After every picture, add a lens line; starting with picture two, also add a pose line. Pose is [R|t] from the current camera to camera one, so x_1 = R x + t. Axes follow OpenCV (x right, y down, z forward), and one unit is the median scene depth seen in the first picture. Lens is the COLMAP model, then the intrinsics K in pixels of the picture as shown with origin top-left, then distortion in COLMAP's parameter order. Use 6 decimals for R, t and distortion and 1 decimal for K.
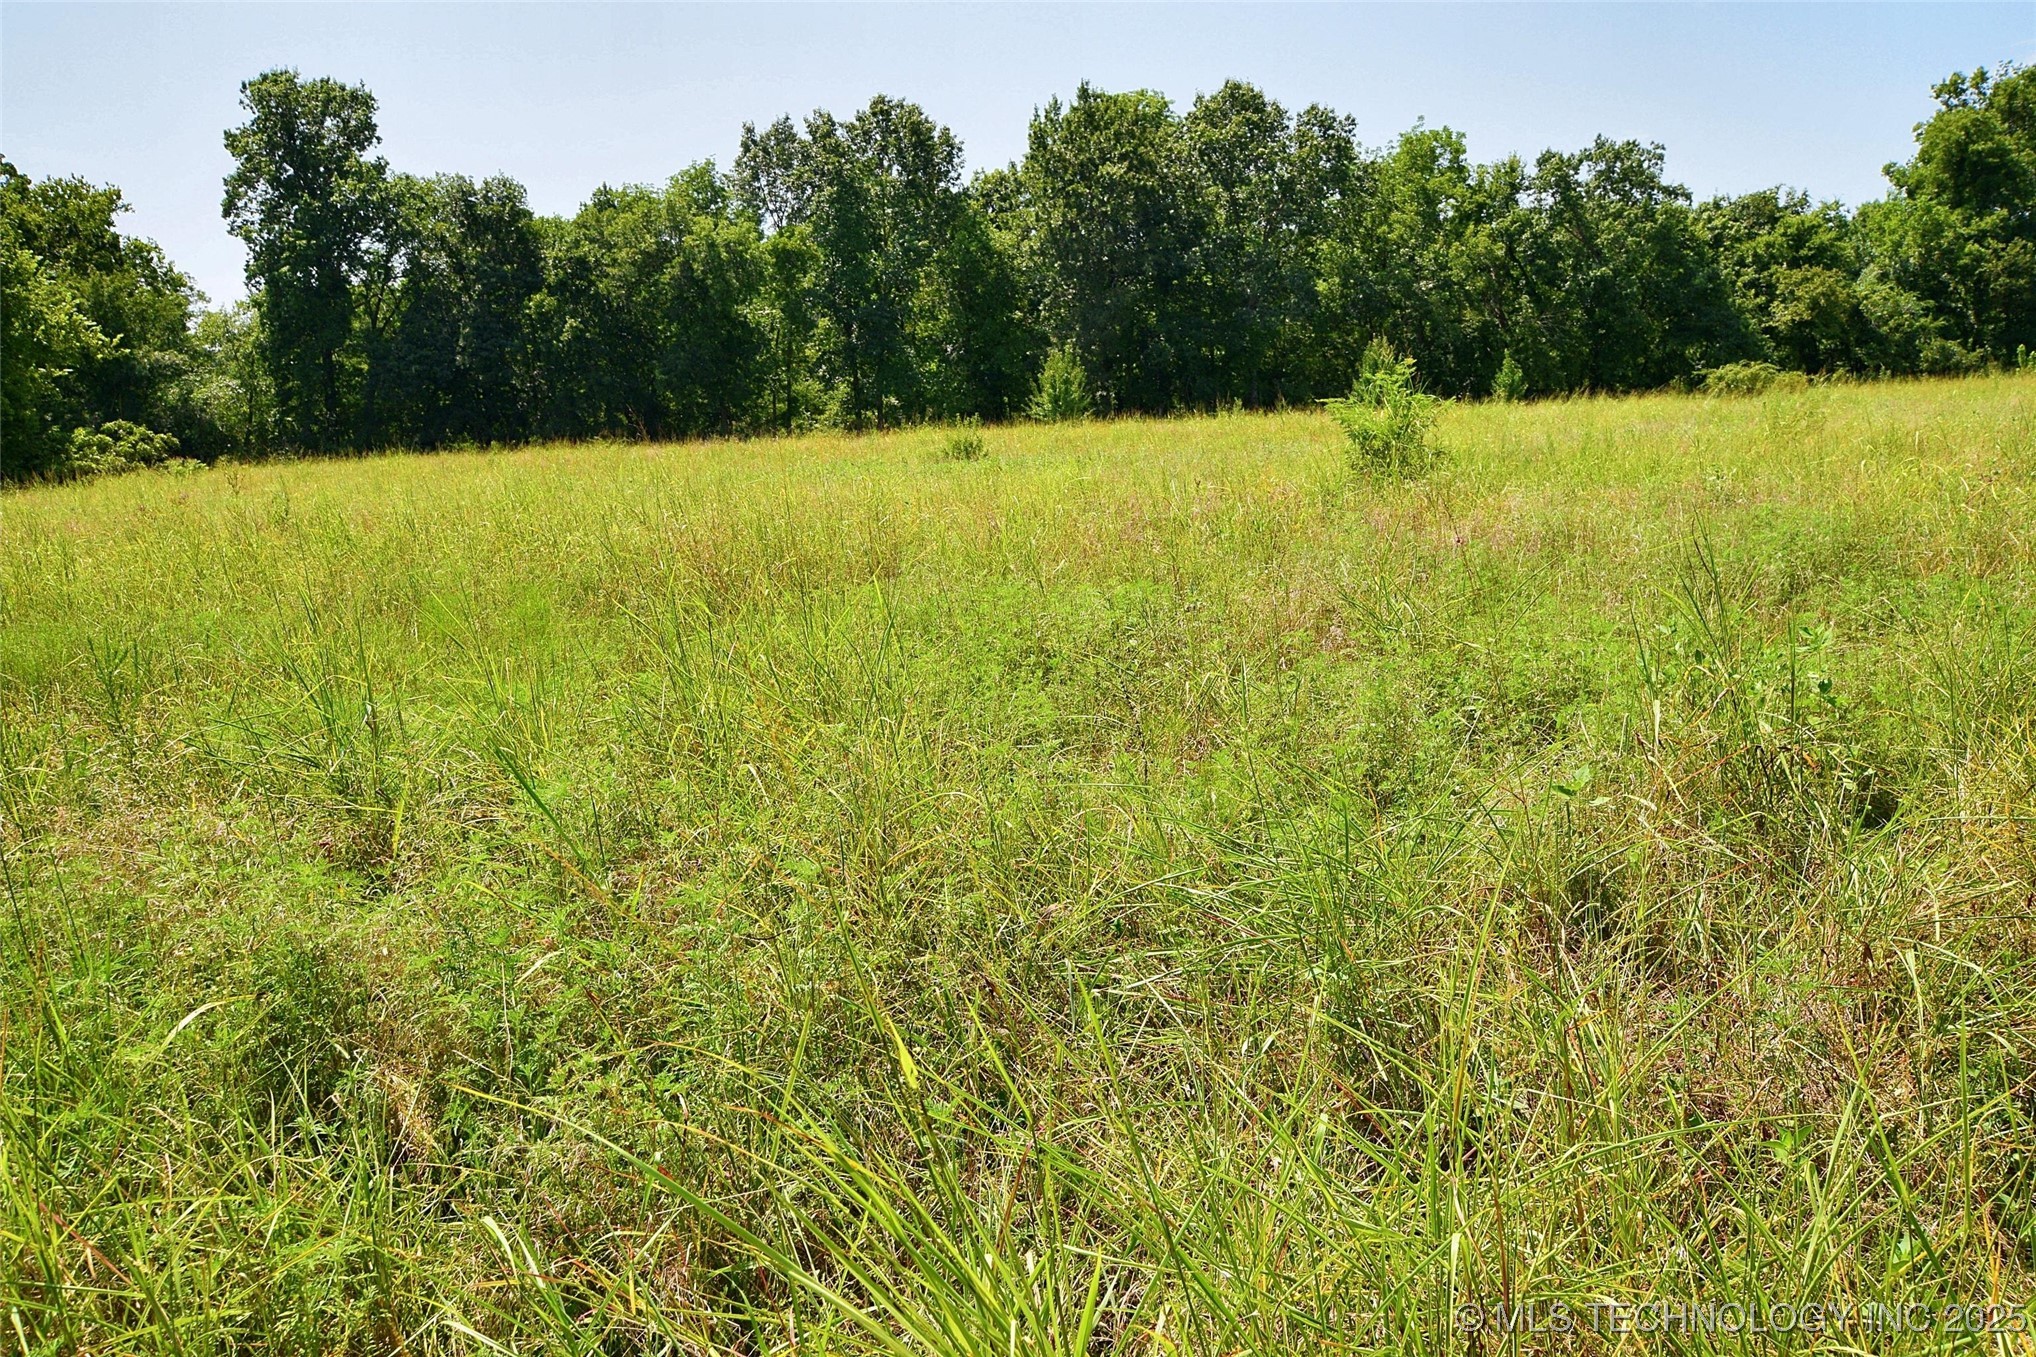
lens RADIAL K [[1707.8, 0, 1015.6], [0, 1707.8, 731.5], [0, 0, 1]] dist [0.009835, 0.013014]
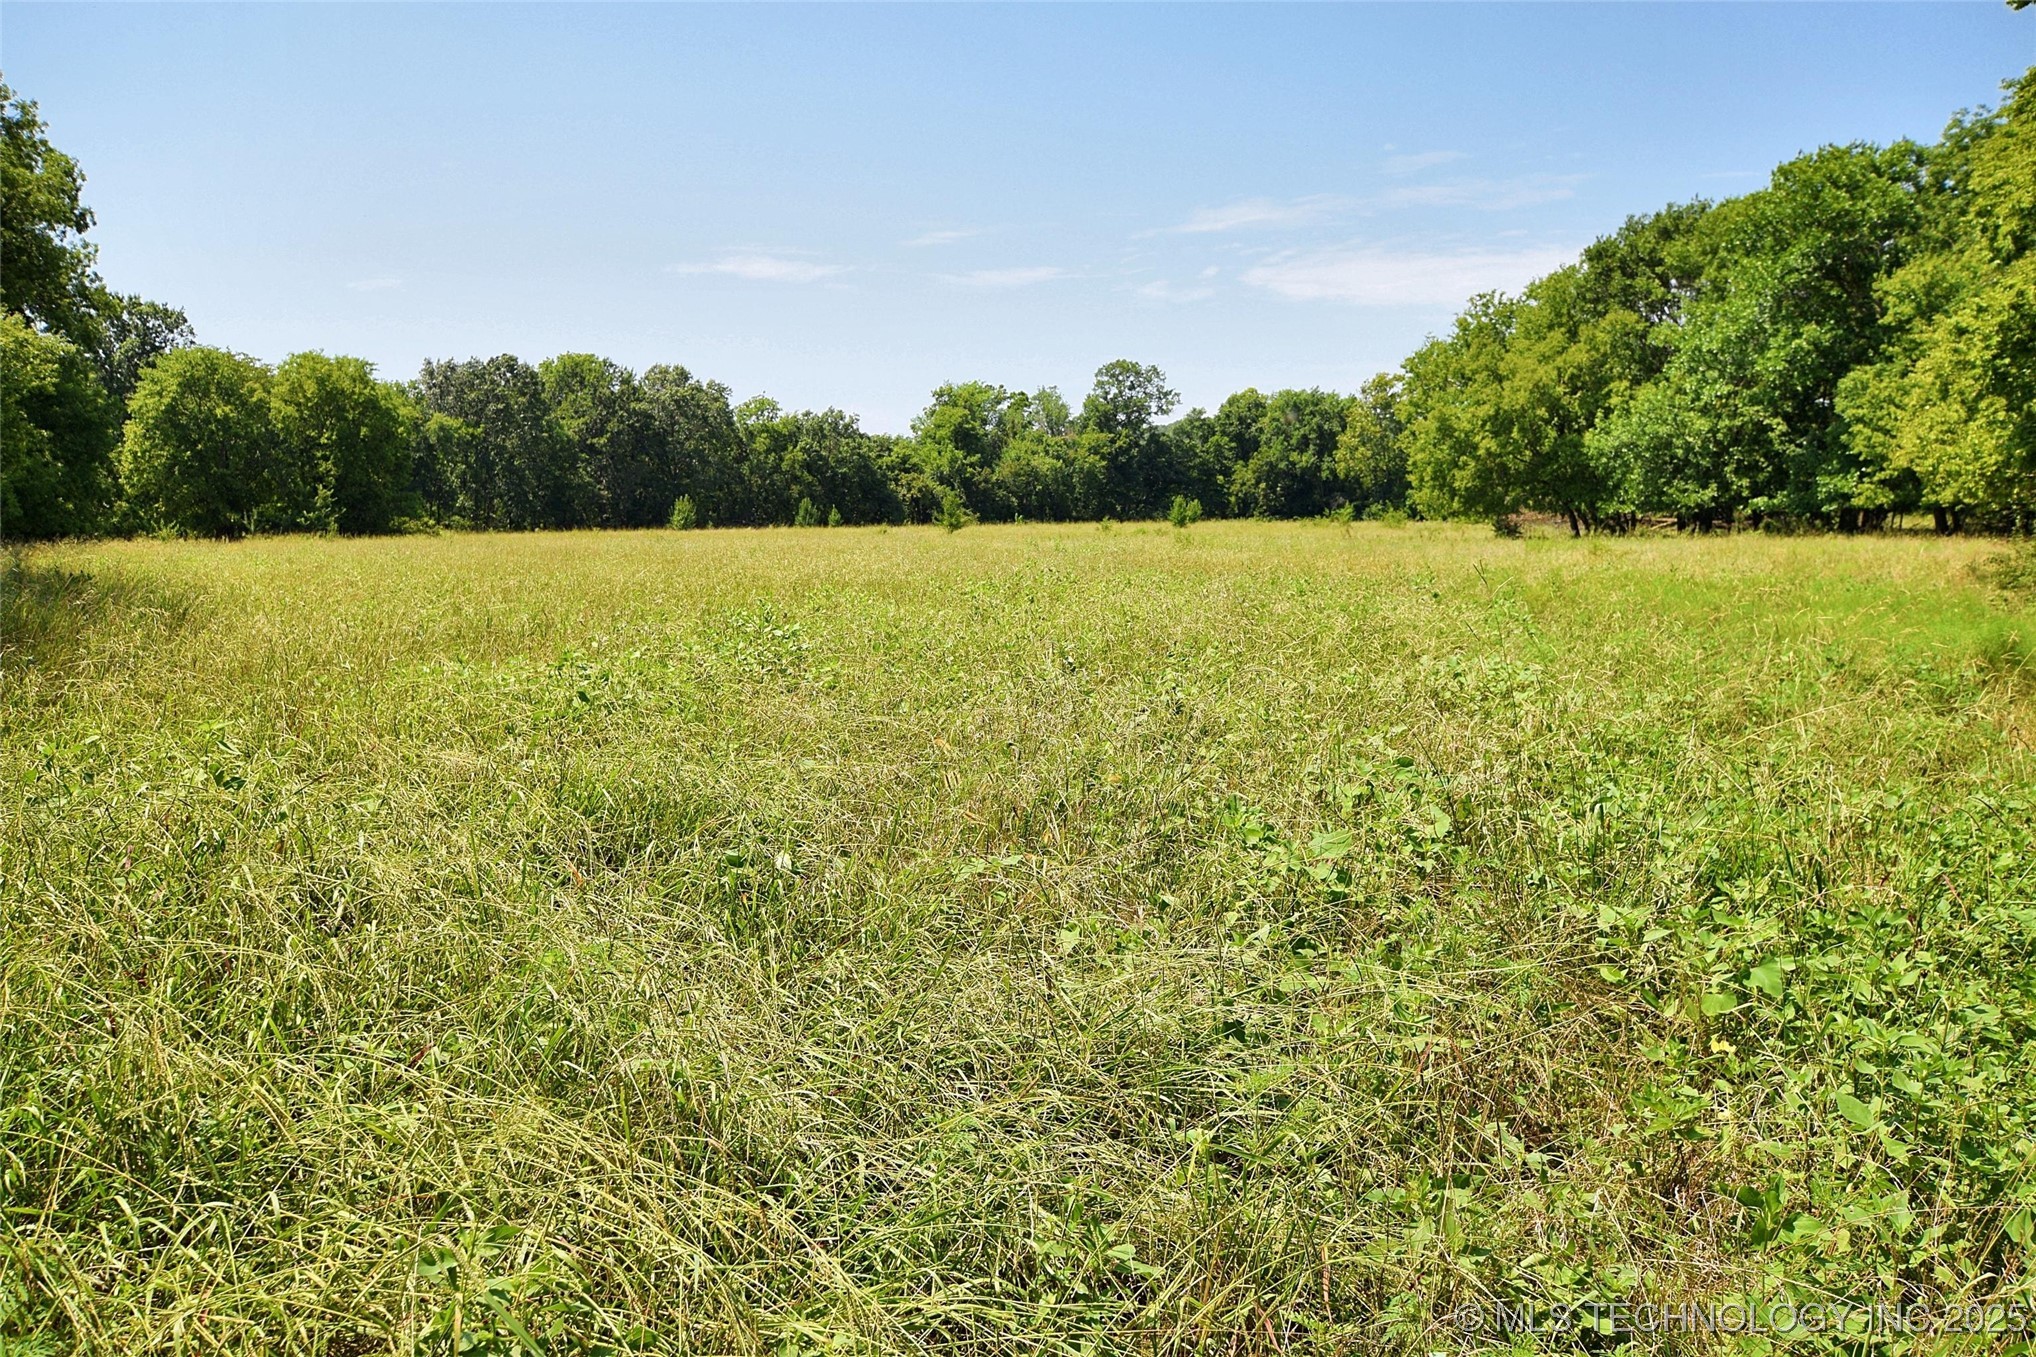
lens RADIAL K [[1682.8, 0, 1018.0], [0, 1682.8, 678.5], [0, 0, 1]] dist [-0.004934, 0.048149]
pose [[0.774043, -0.016894, 0.632908, -0.812154], [0.082992, 0.993726, -0.074974, 0.167132], [-0.627671, 0.110559, 0.770588, -0.732604]]
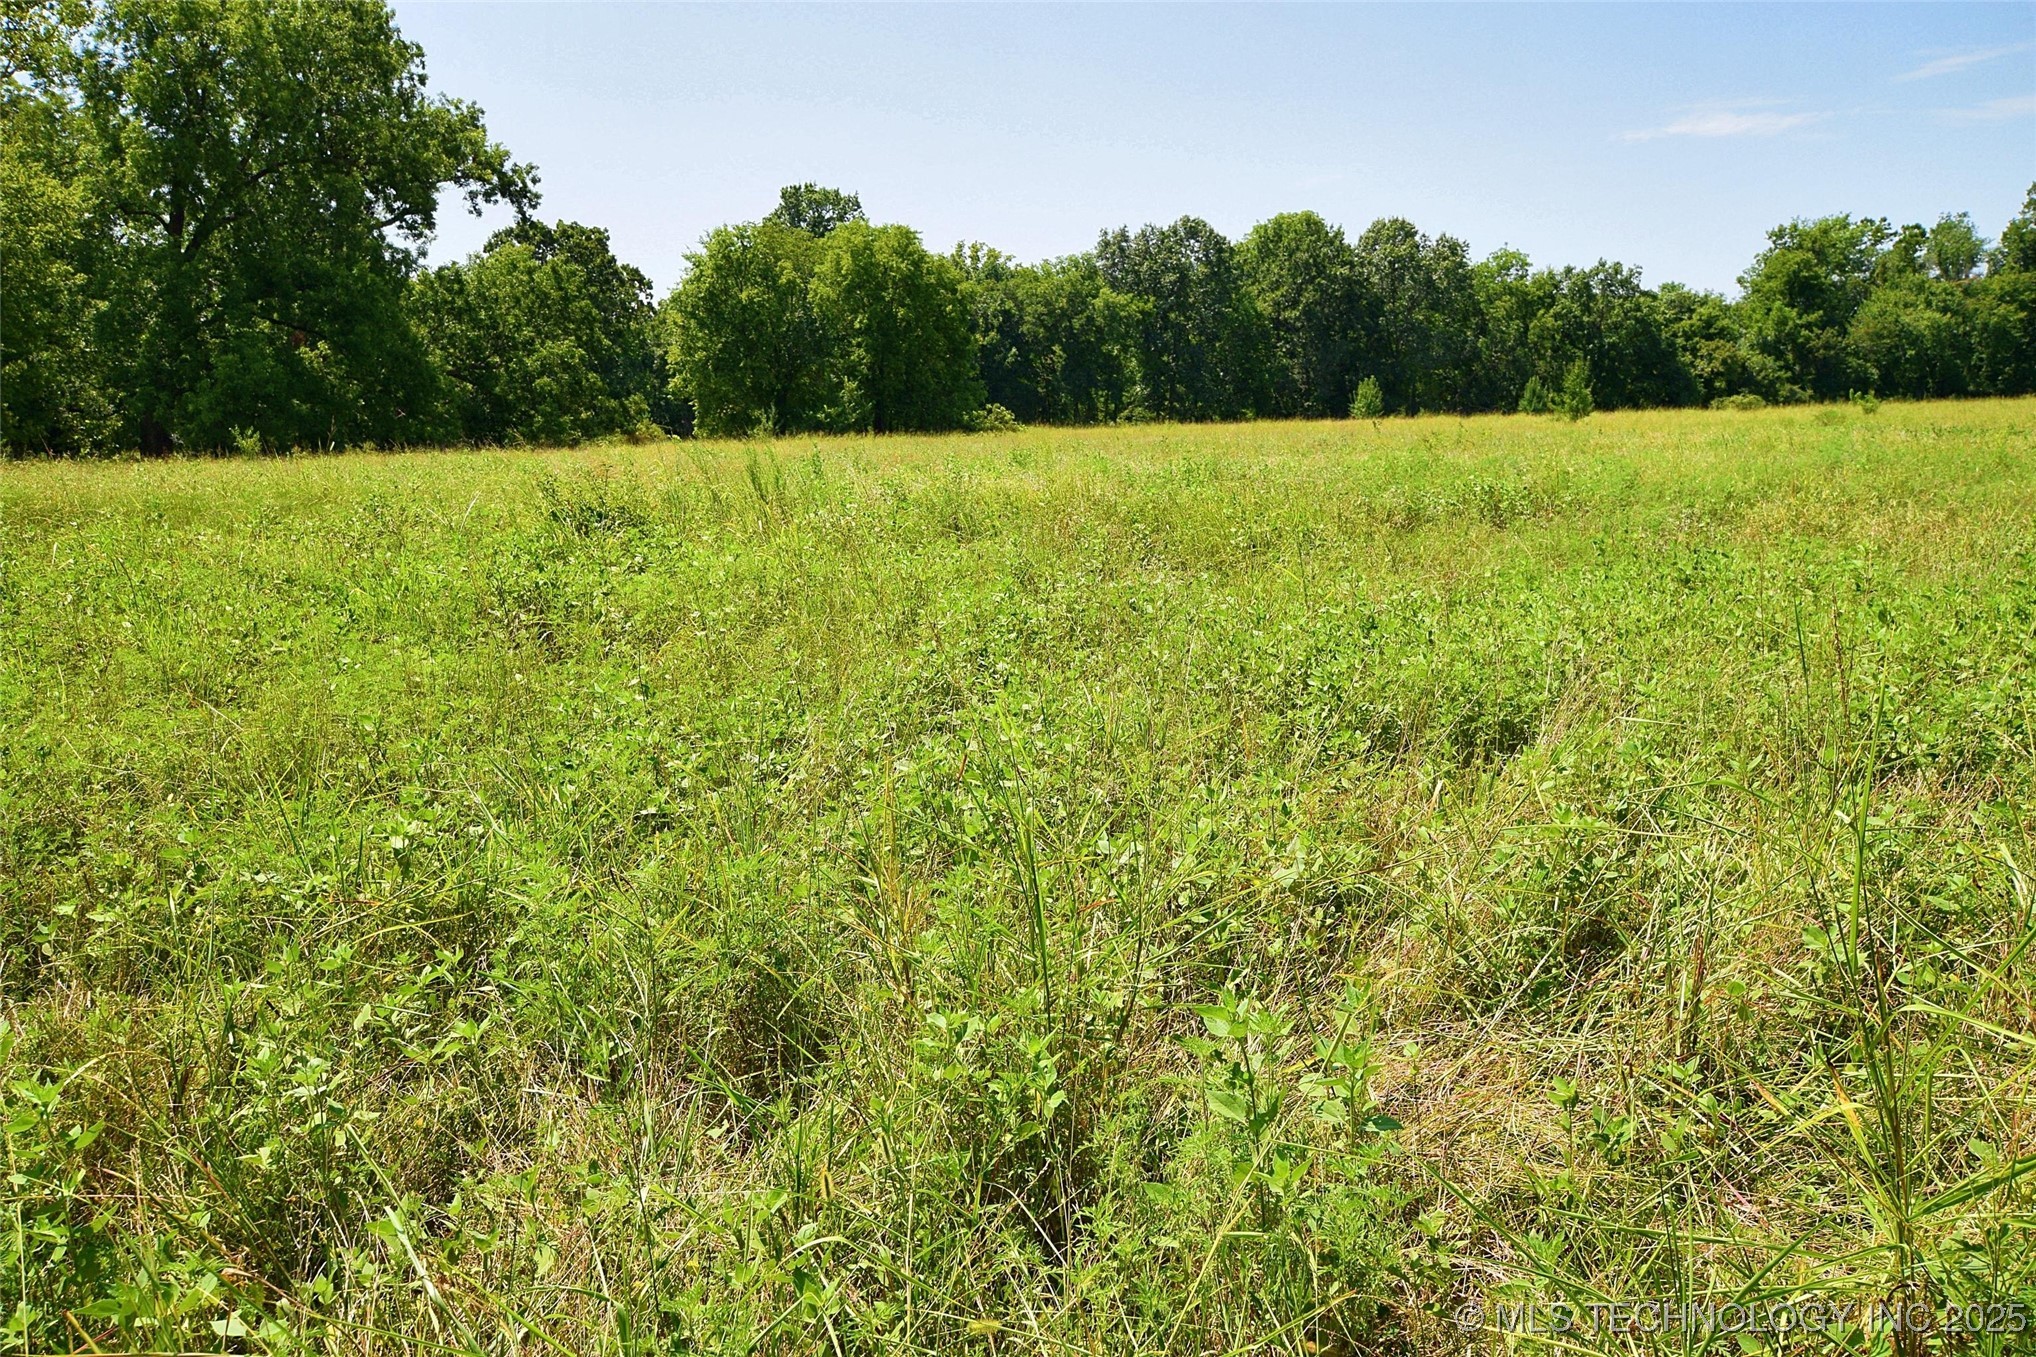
lens RADIAL K [[1682.8, 0, 1018.0], [0, 1682.8, 678.5], [0, 0, 1]] dist [-0.004934, 0.048149]
pose [[0.987727, 0.000776, 0.156186, -0.489014], [0.004311, 0.999471, -0.032227, 0.118035], [-0.156129, 0.032504, 0.987202, -0.540337]]
